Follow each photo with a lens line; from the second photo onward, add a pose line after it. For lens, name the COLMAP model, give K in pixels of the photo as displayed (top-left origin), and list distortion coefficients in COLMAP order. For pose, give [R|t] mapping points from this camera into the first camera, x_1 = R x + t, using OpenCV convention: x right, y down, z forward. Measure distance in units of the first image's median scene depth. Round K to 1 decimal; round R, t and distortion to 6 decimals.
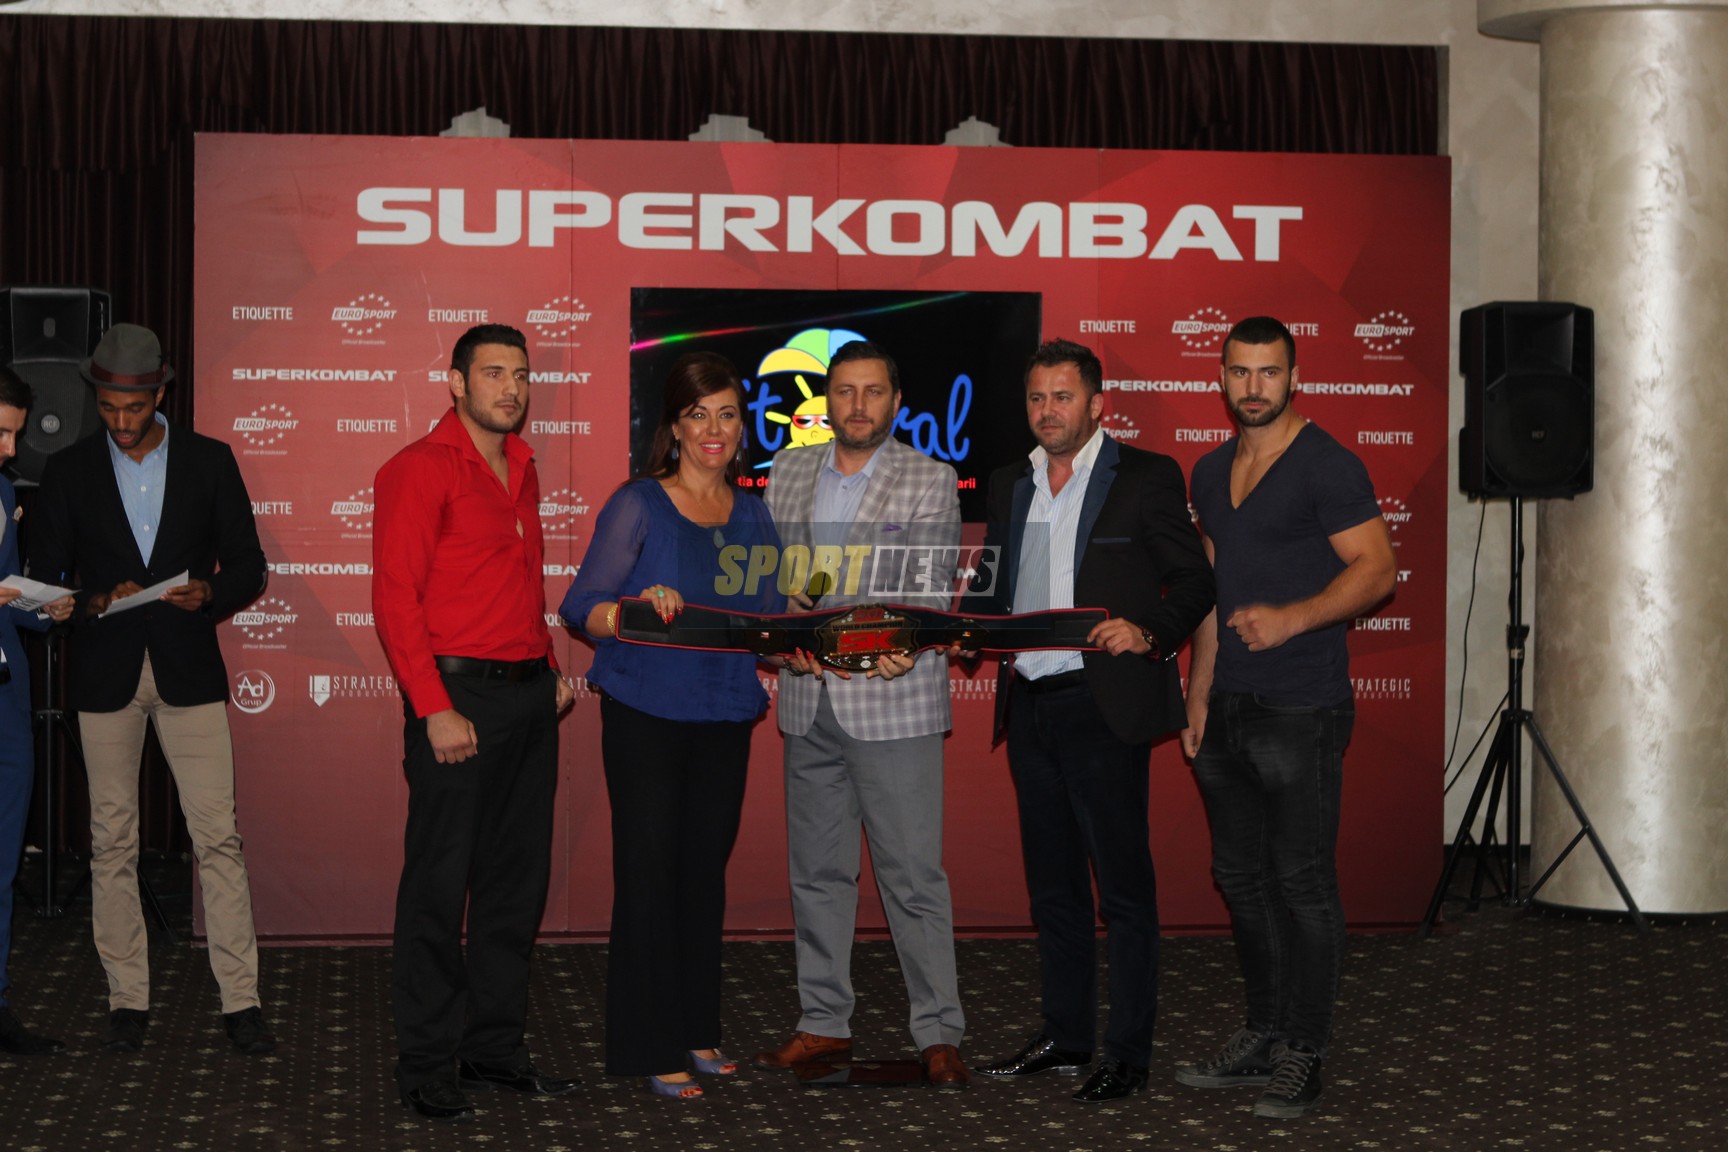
lens RADIAL K [[3606.2, 0, 891.9], [0, 3606.2, 560.3], [0, 0, 1]] dist [-0.024645, 0.000000]
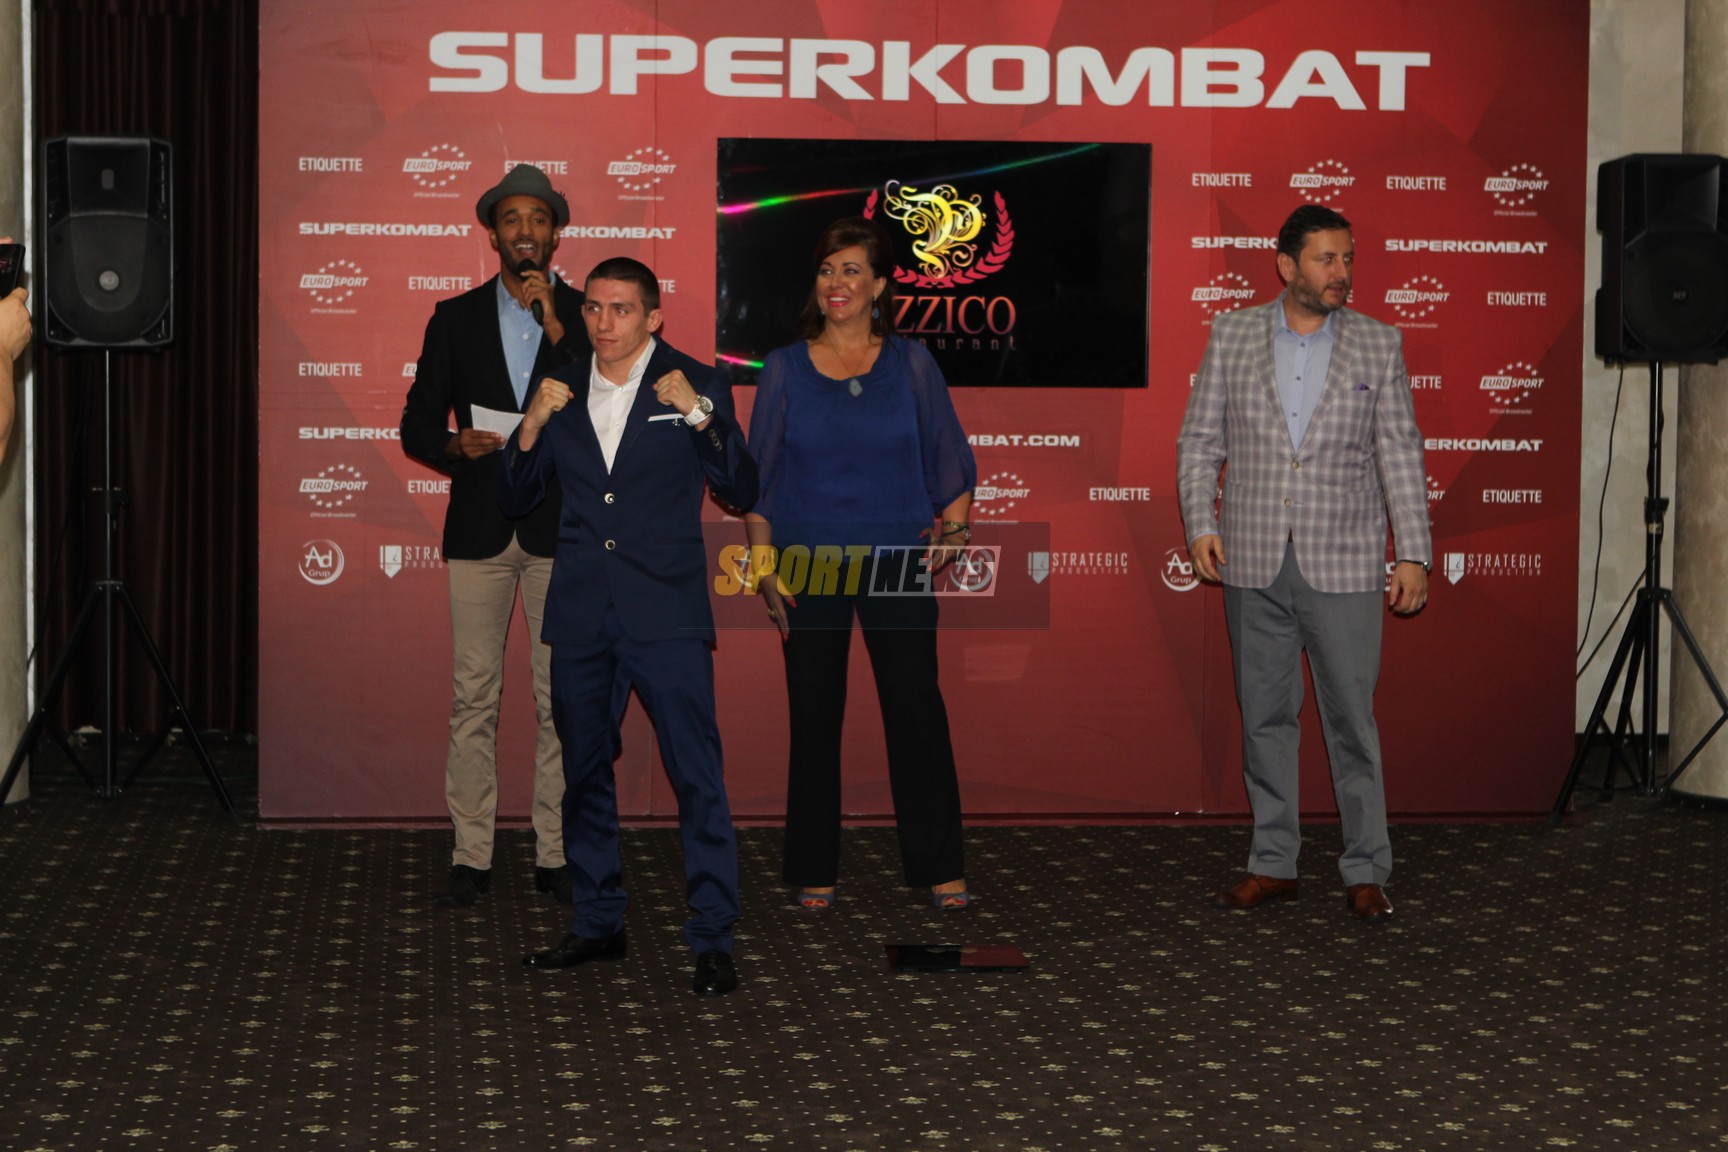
lens RADIAL K [[3956.8, 0, 879.6], [0, 3956.8, 589.3], [0, 0, 1]] dist [-0.003264, 0.000000]
pose [[0.999431, 0.004472, -0.033417, 0.005434], [-0.003425, 0.999503, 0.031347, 0.010146], [0.033540, -0.031215, 0.998950, -0.041085]]
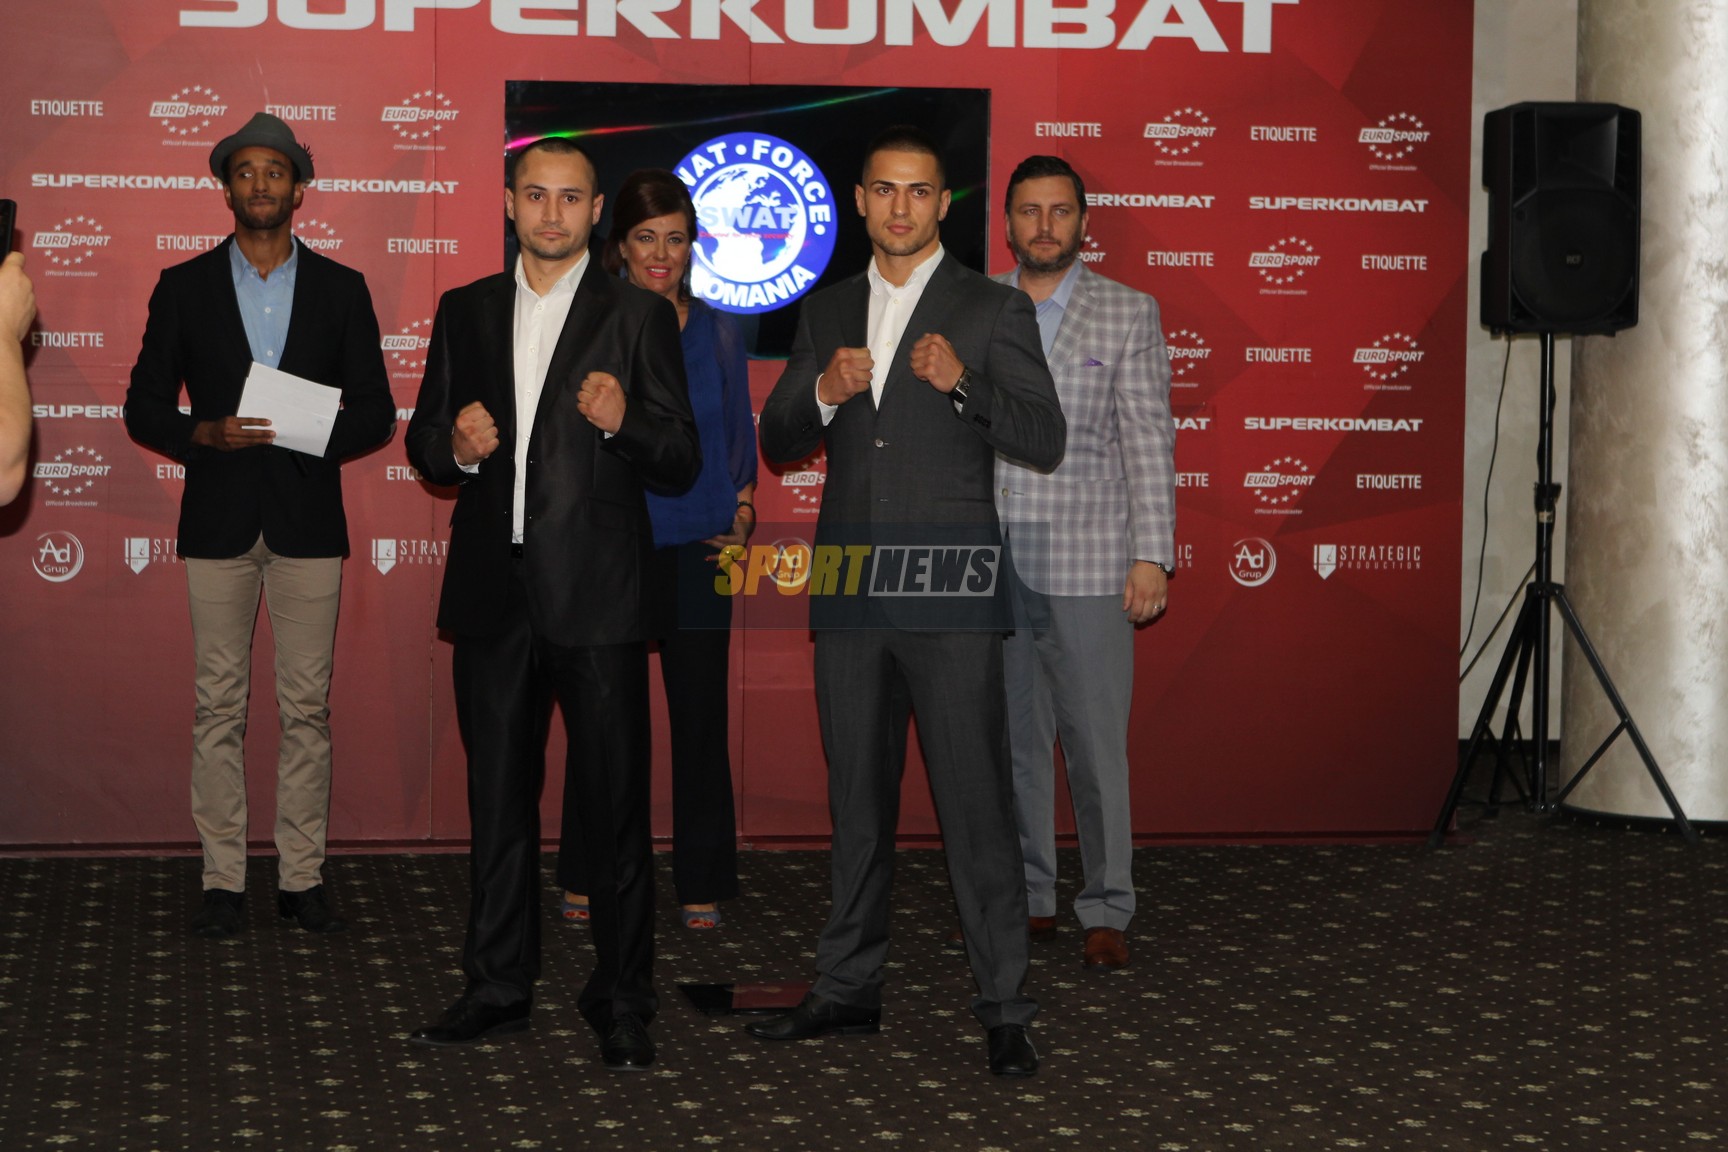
lens RADIAL K [[4293.0, 0, 895.2], [0, 4293.0, 560.8], [0, 0, 1]] dist [0.043462, 0.000000]
pose [[0.999818, 0.003472, 0.018753, 0.000495], [-0.004216, 0.999201, 0.039737, -0.003473], [-0.018600, -0.039809, 0.999034, -0.012952]]
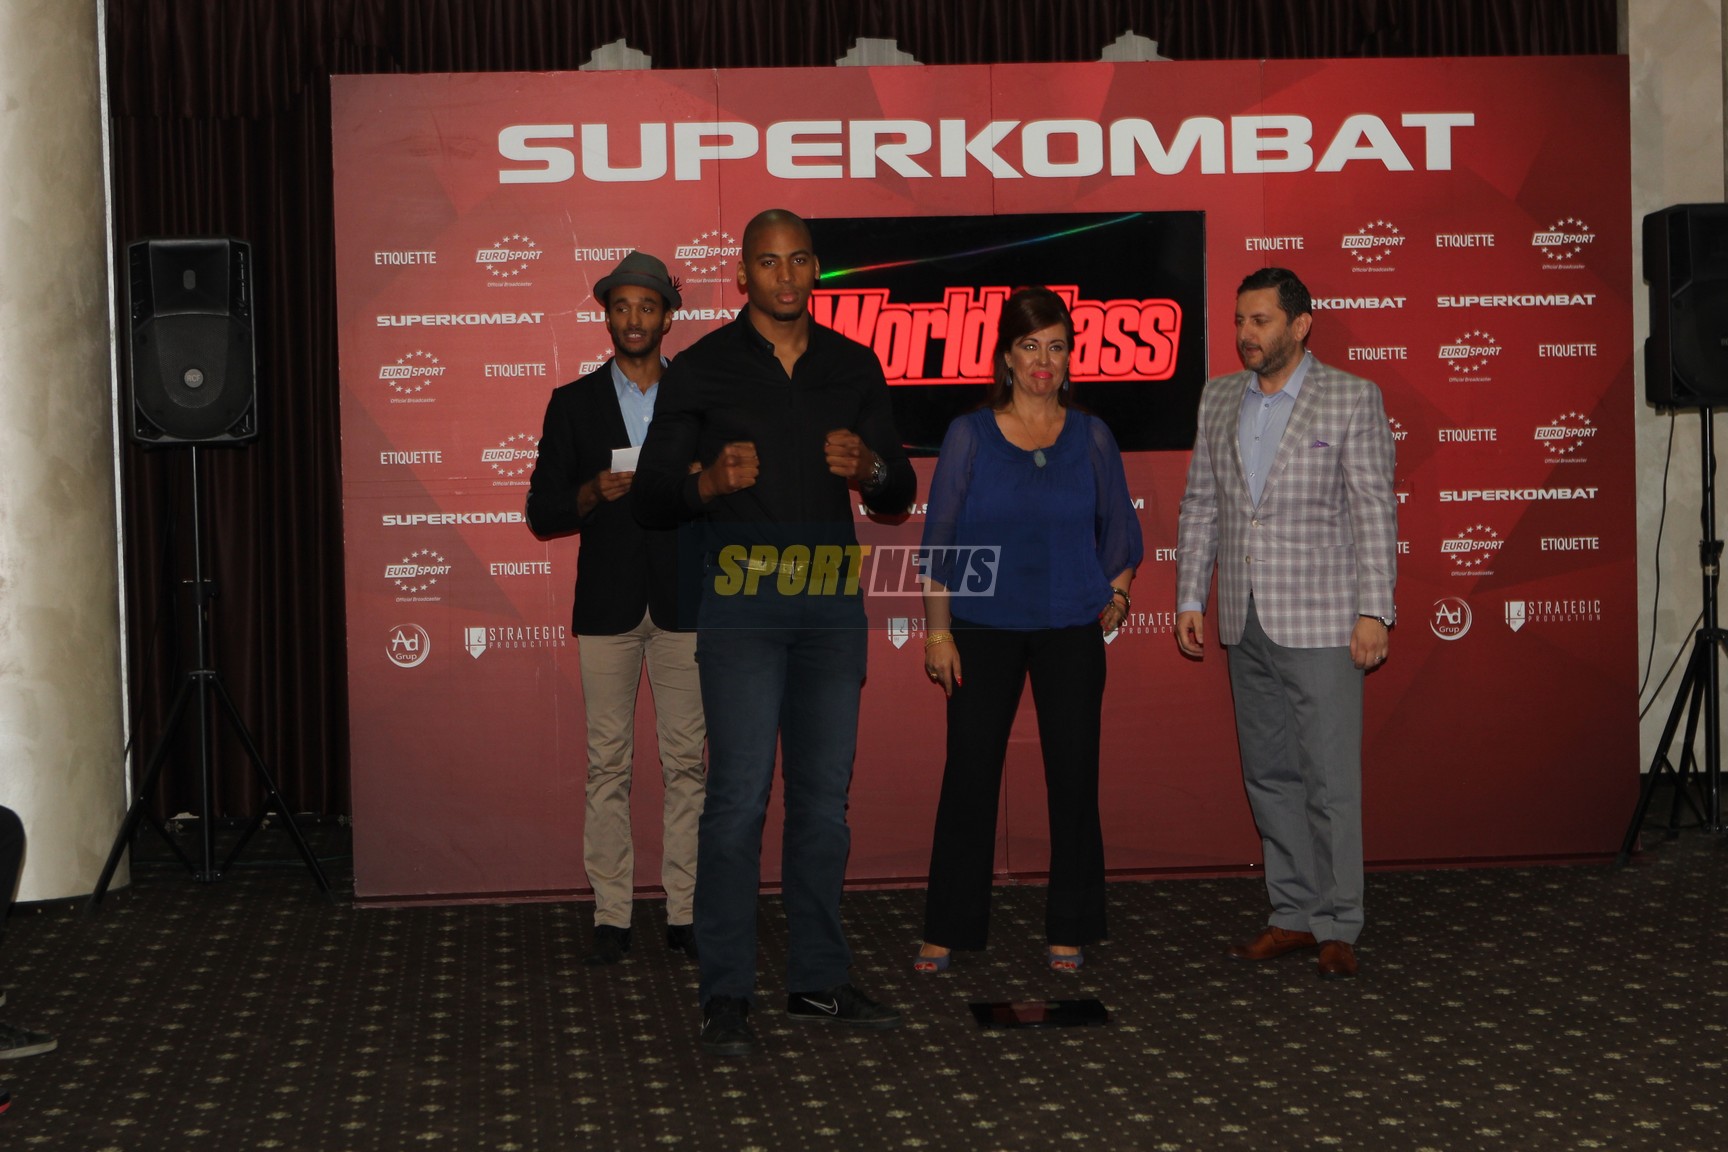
lens RADIAL K [[3956.8, 0, 879.8], [0, 3956.8, 577.3], [0, 0, 1]] dist [-0.003264, 0.000000]
pose [[0.998422, -0.028345, -0.048480, 0.003121], [0.029038, 0.999485, 0.013658, 0.006922], [0.048068, -0.015044, 0.998731, -0.064748]]
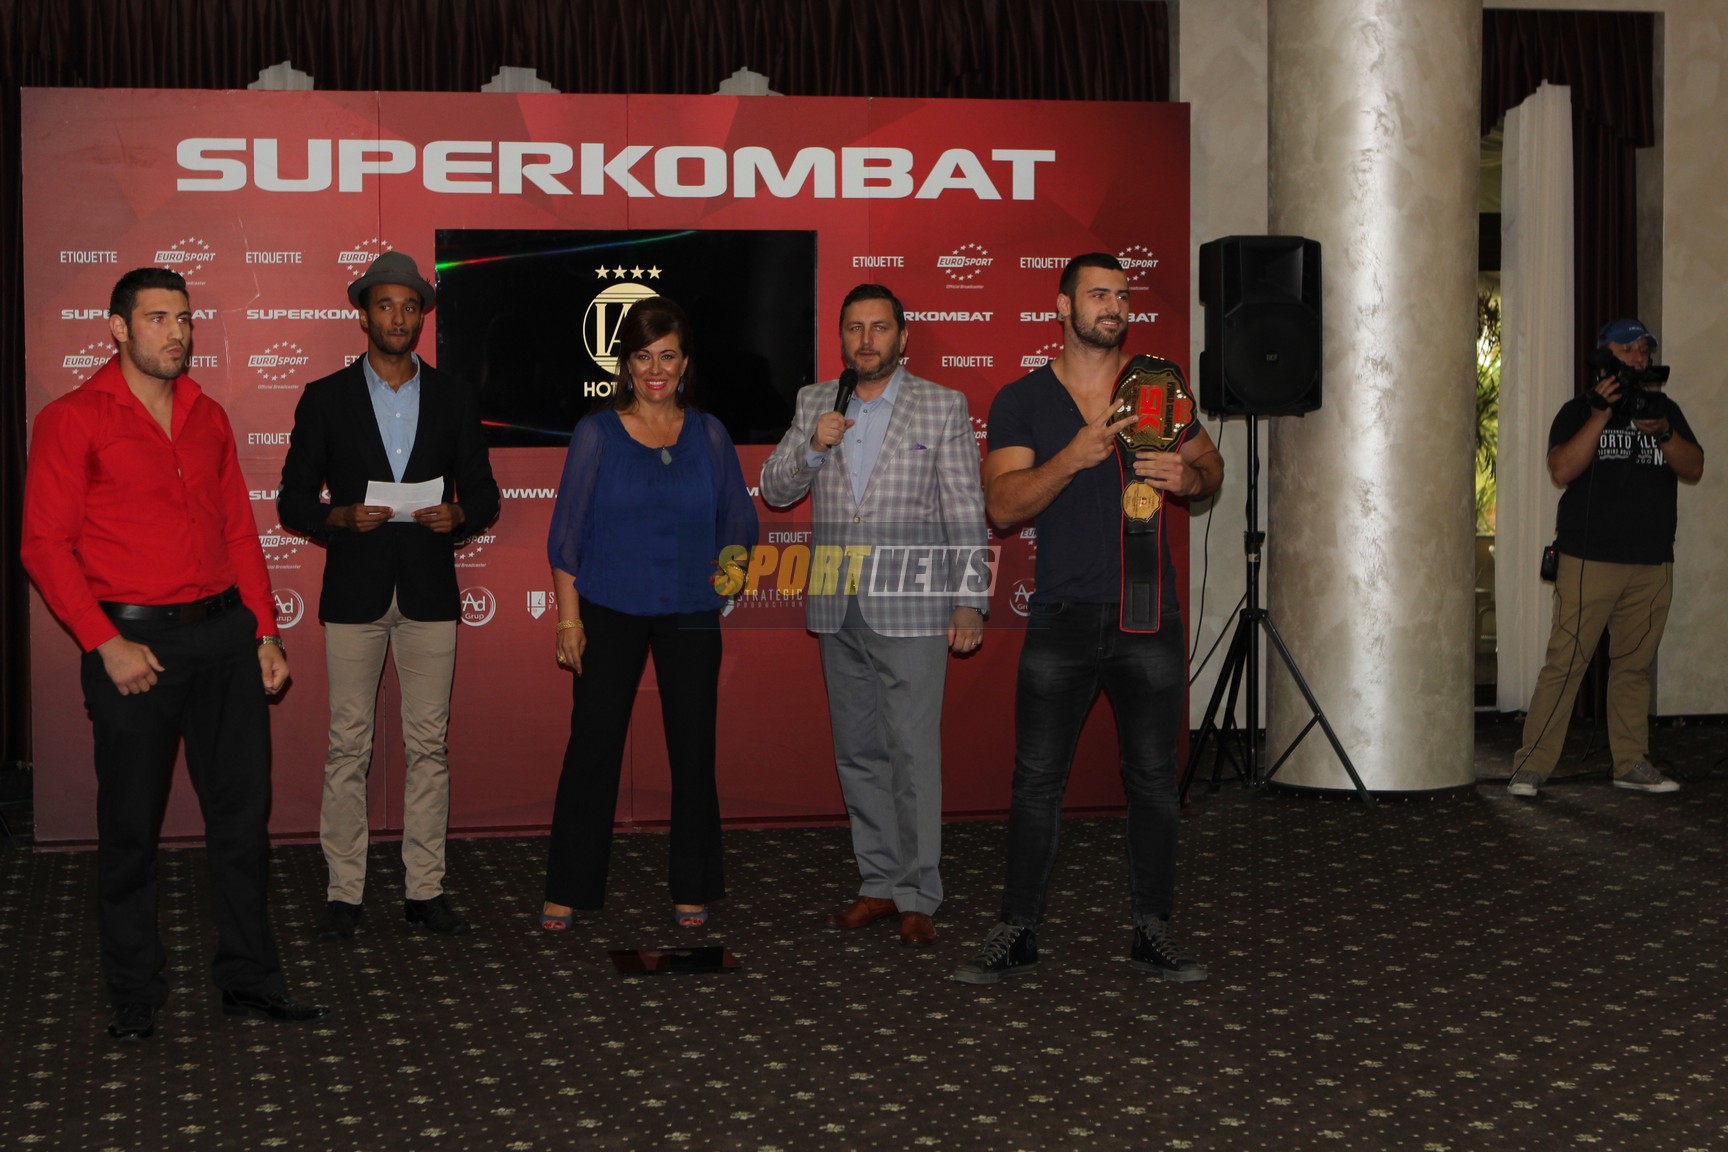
lens RADIAL K [[3200.4, 0, 835.7], [0, 3200.4, 544.2], [0, 0, 1]] dist [-0.046196, 0.000000]
pose [[0.997012, -0.015199, 0.075738, -0.027014], [0.012955, 0.999465, 0.030028, -0.009121], [-0.076153, -0.028957, 0.996676, 0.040841]]
